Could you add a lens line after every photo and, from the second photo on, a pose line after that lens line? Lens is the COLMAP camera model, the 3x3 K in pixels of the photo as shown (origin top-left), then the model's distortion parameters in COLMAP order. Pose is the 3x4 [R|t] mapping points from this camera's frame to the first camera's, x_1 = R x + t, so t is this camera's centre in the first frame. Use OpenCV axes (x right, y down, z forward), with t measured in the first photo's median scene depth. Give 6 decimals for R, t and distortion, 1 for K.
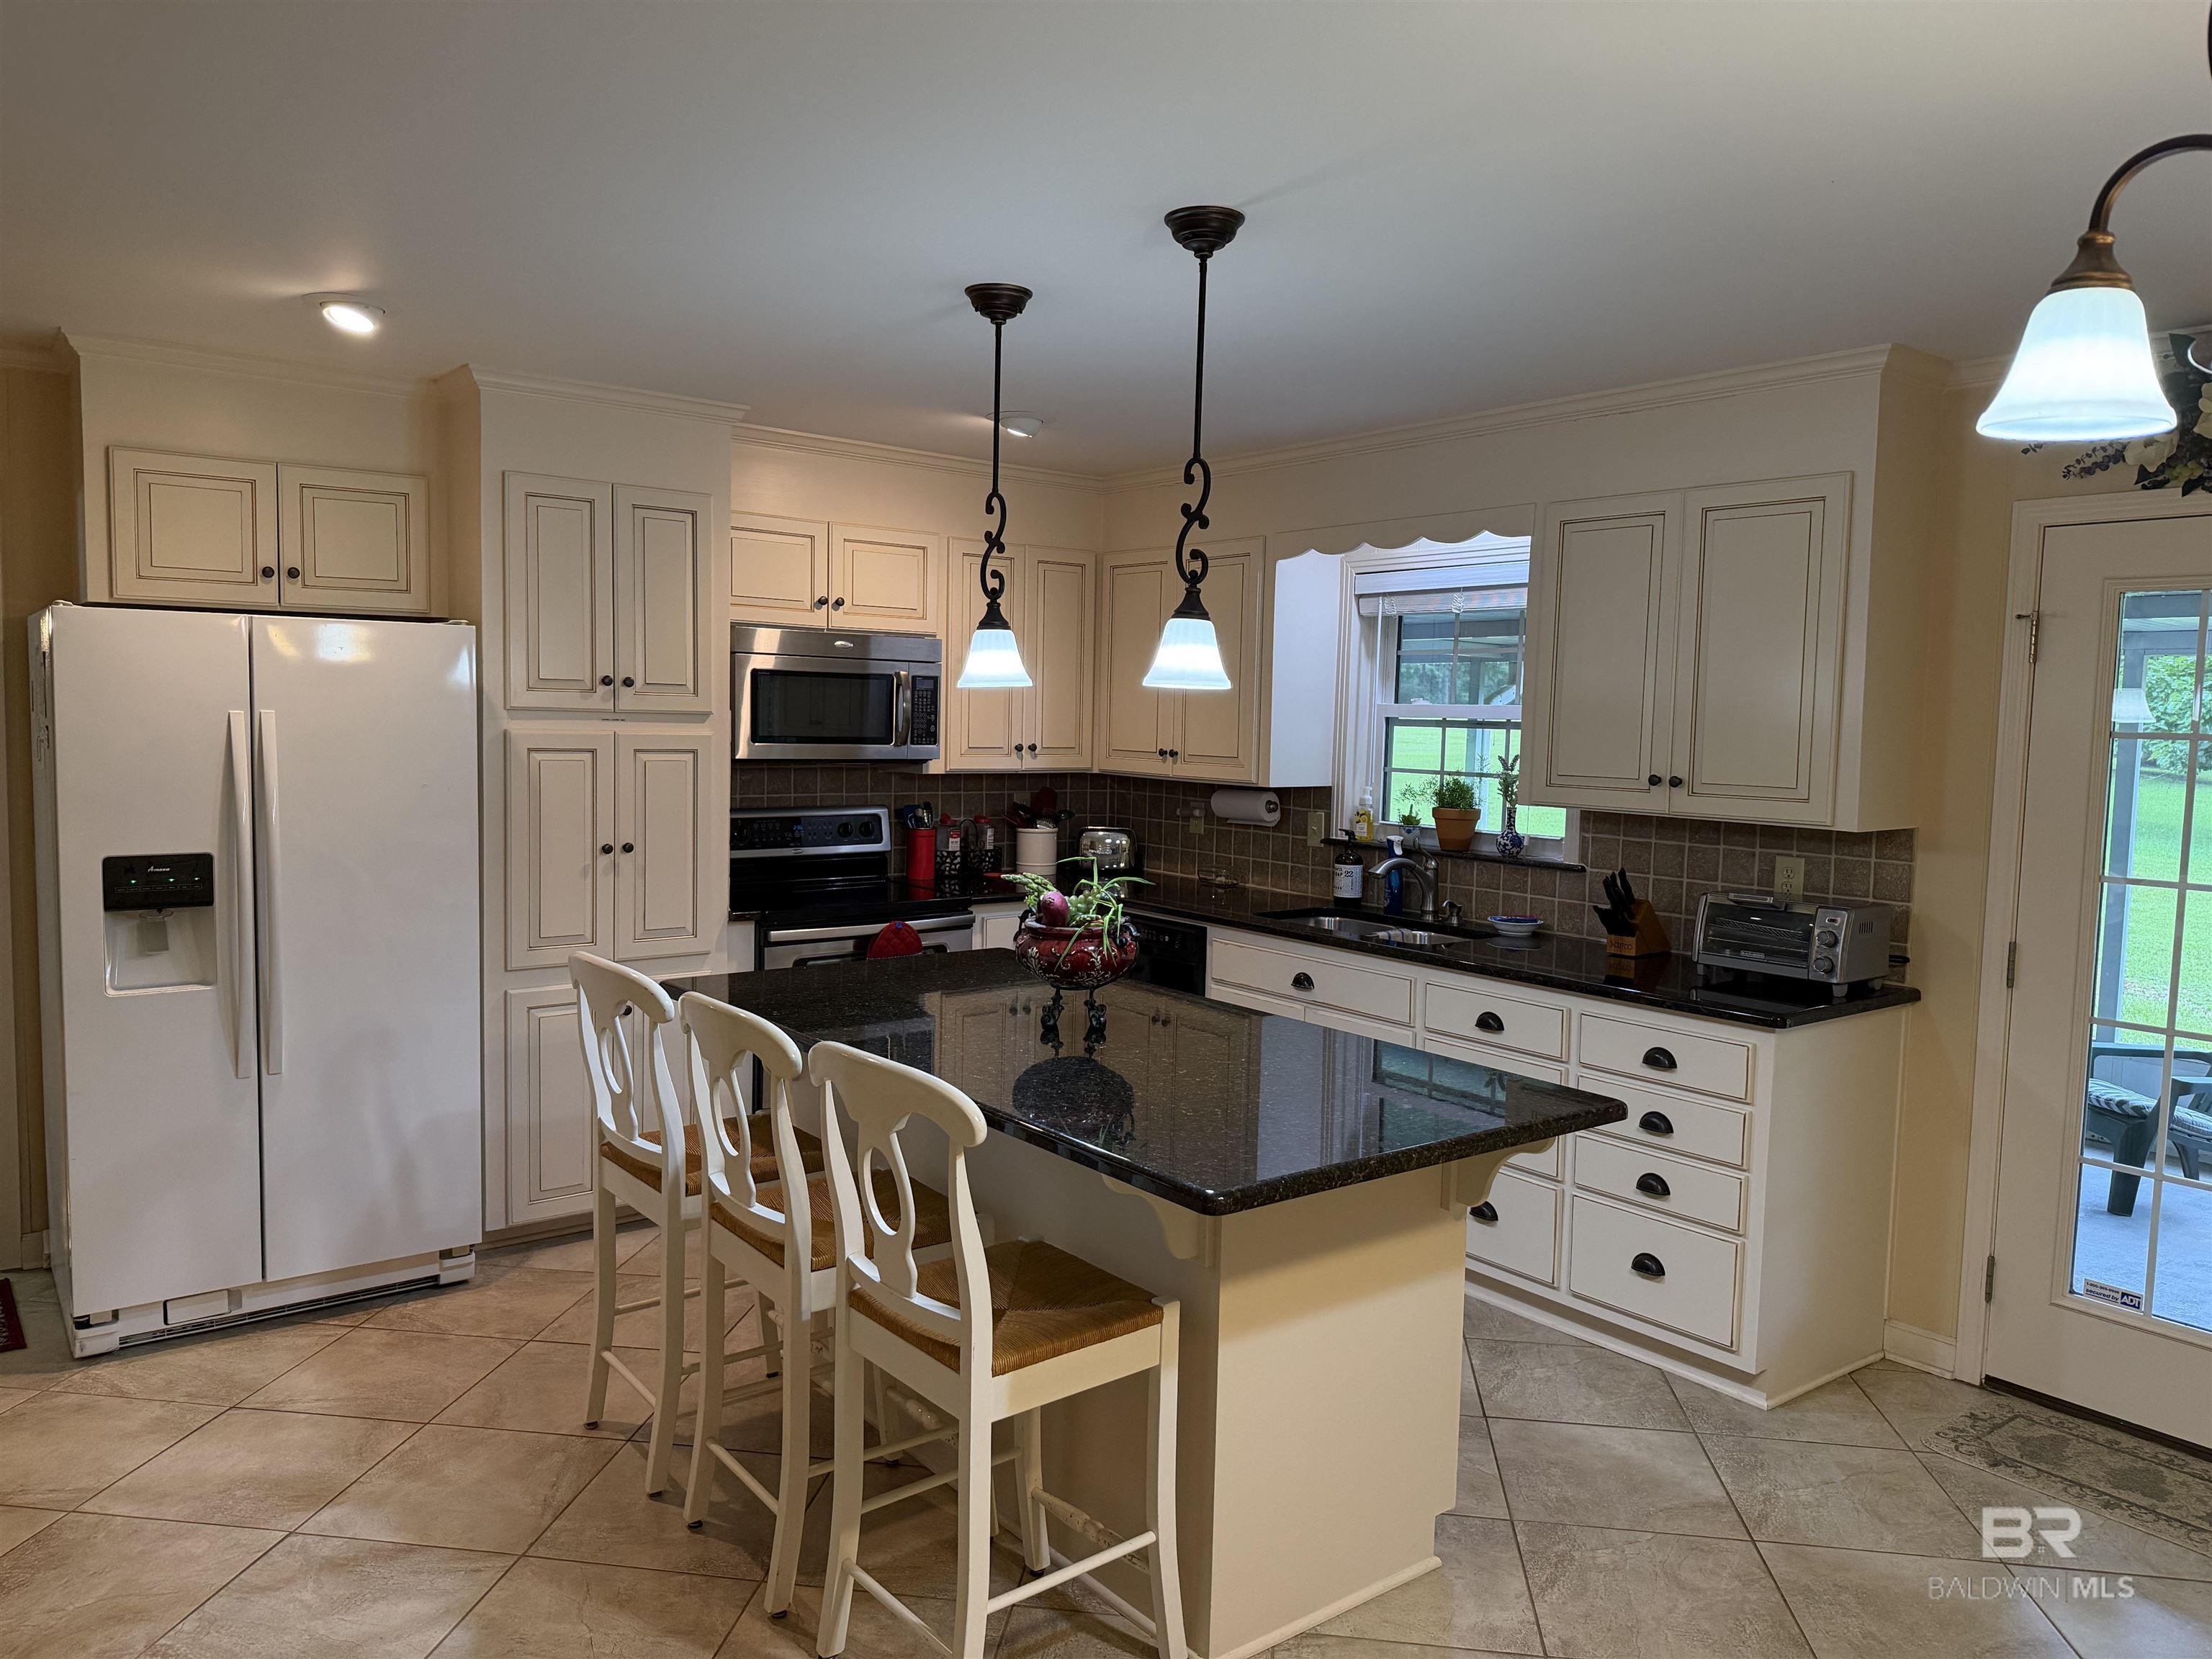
lens RADIAL K [[1560.7, 0, 1094.8], [0, 1560.7, 831.5], [0, 0, 1]] dist [0.051168, -0.064941]
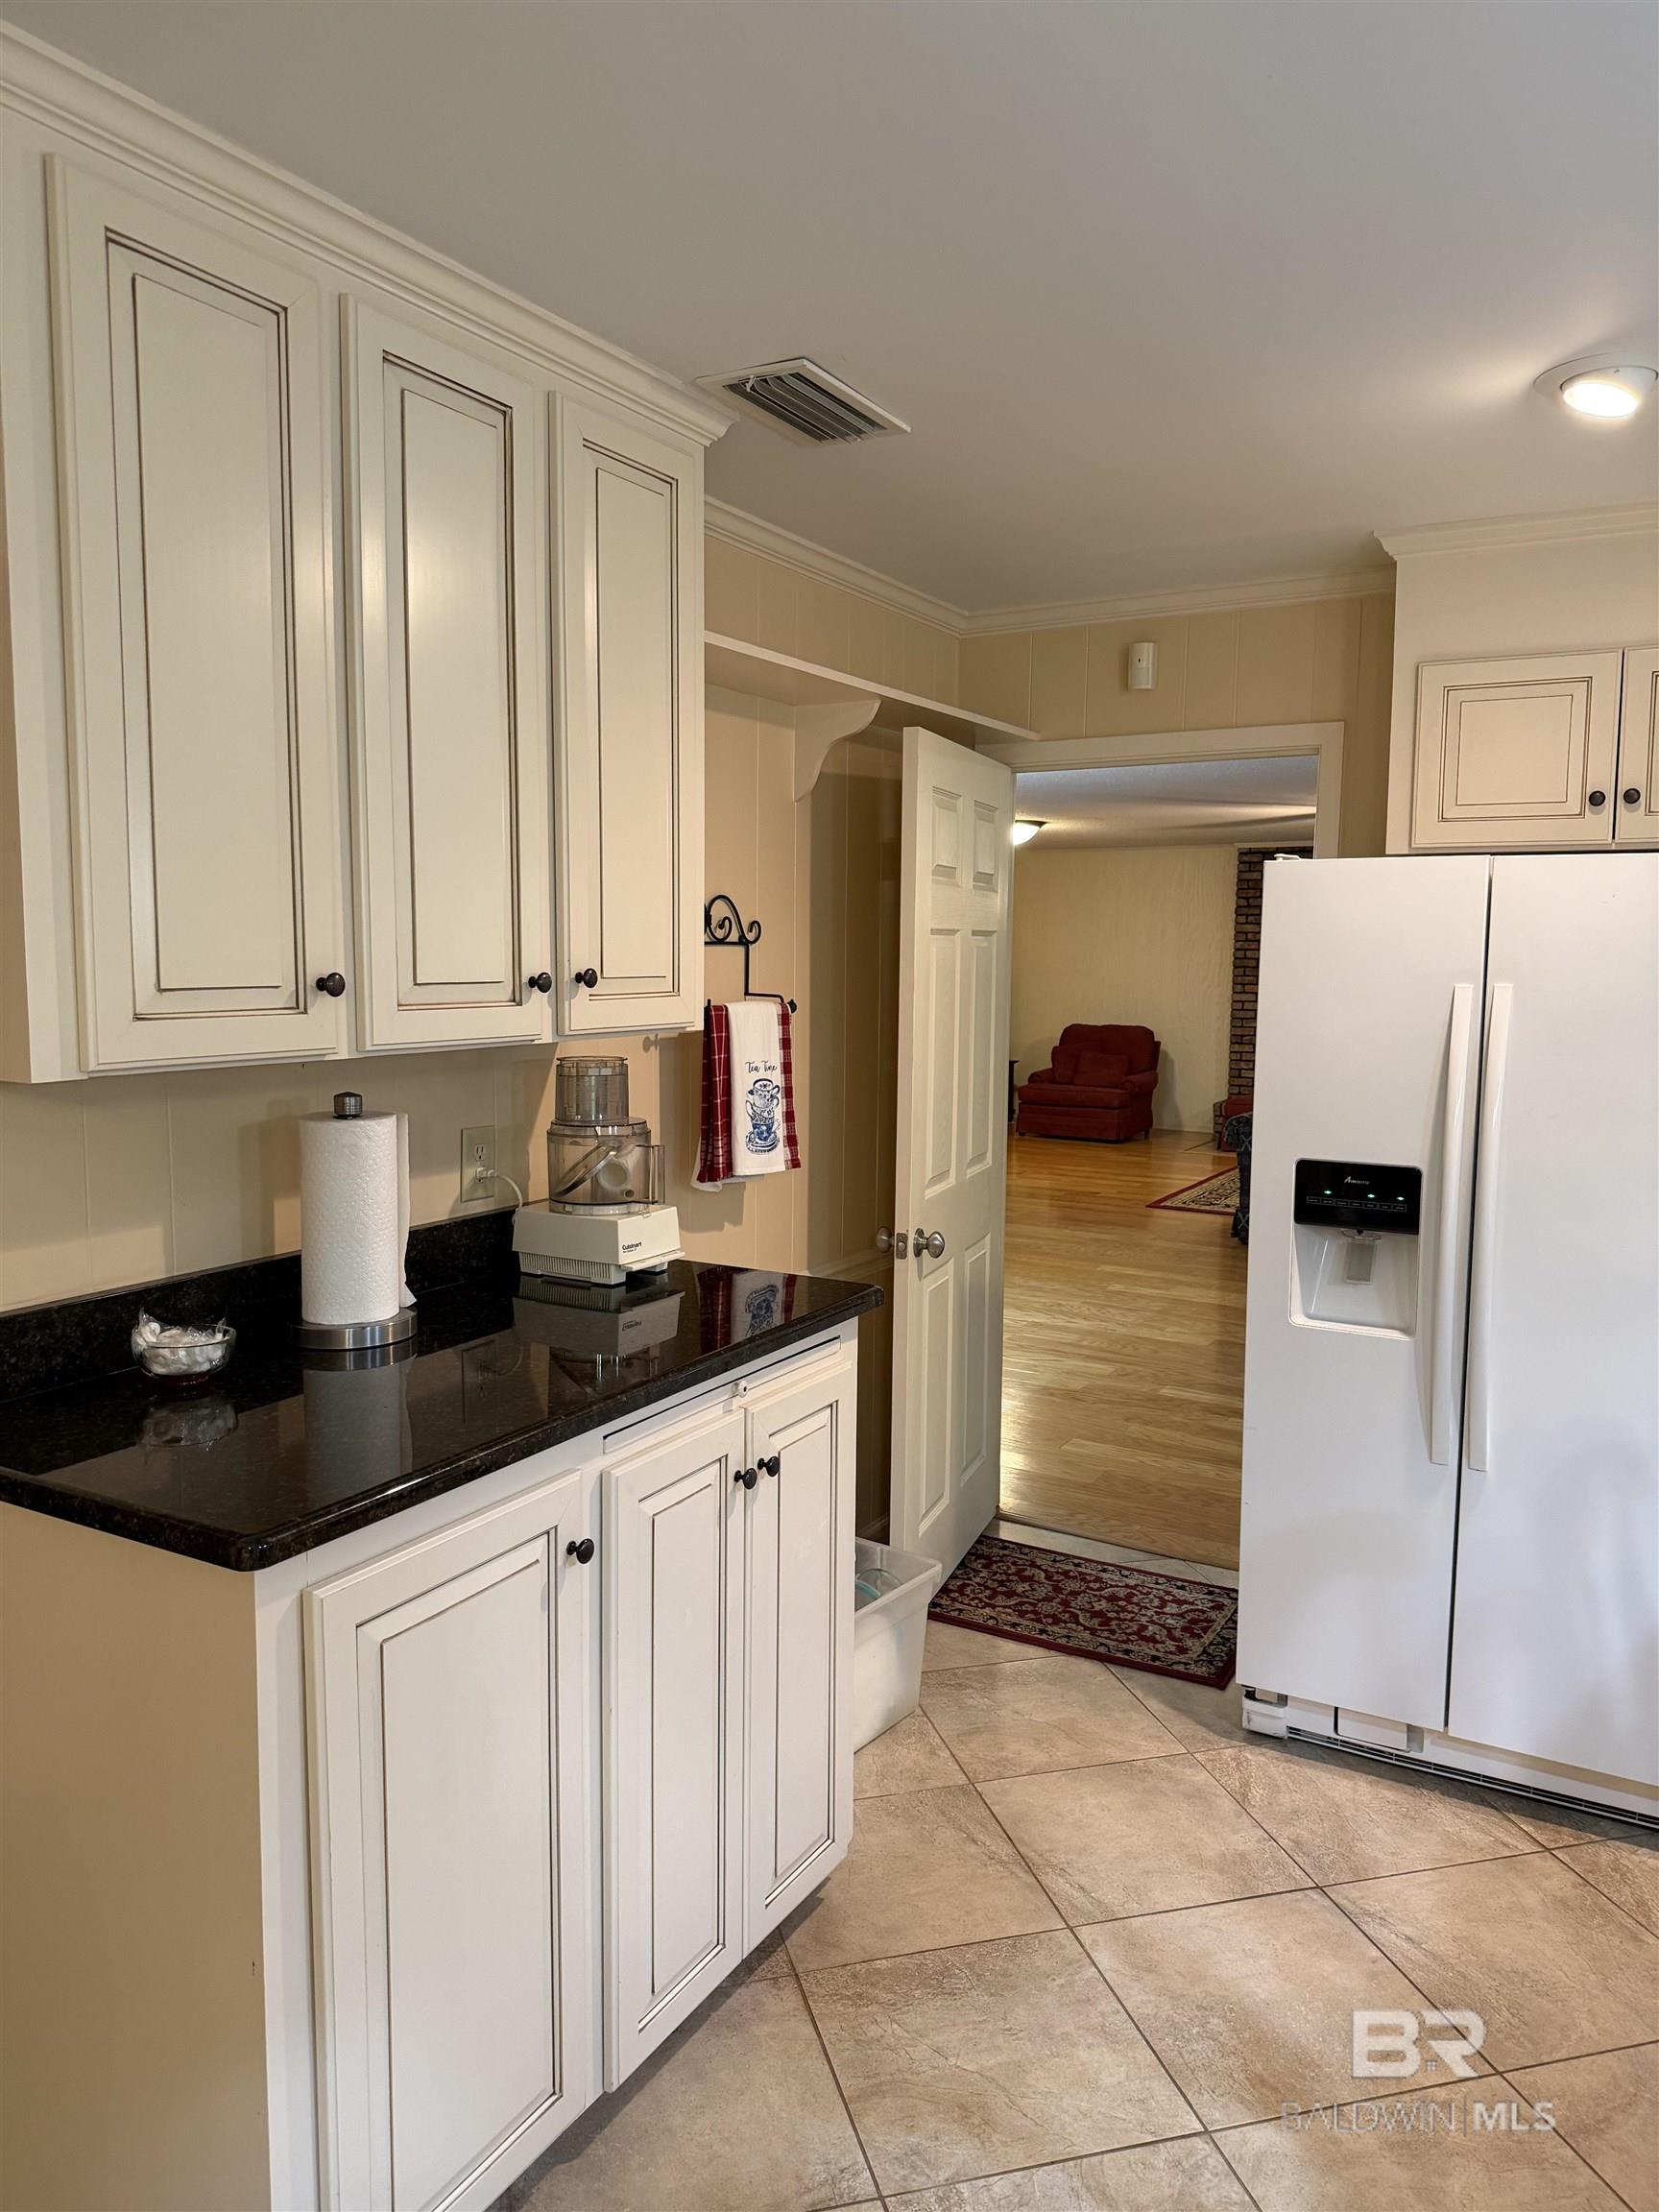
lens RADIAL K [[1560.7, 0, 835.3], [0, 1560.7, 1111.8], [0, 0, 1]] dist [0.051168, -0.064941]
pose [[0.388759, 0.078511, -0.917988, 0.034923], [-0.077220, 0.995633, 0.052450, -0.031496], [0.918098, 0.050497, 0.393124, 0.428965]]
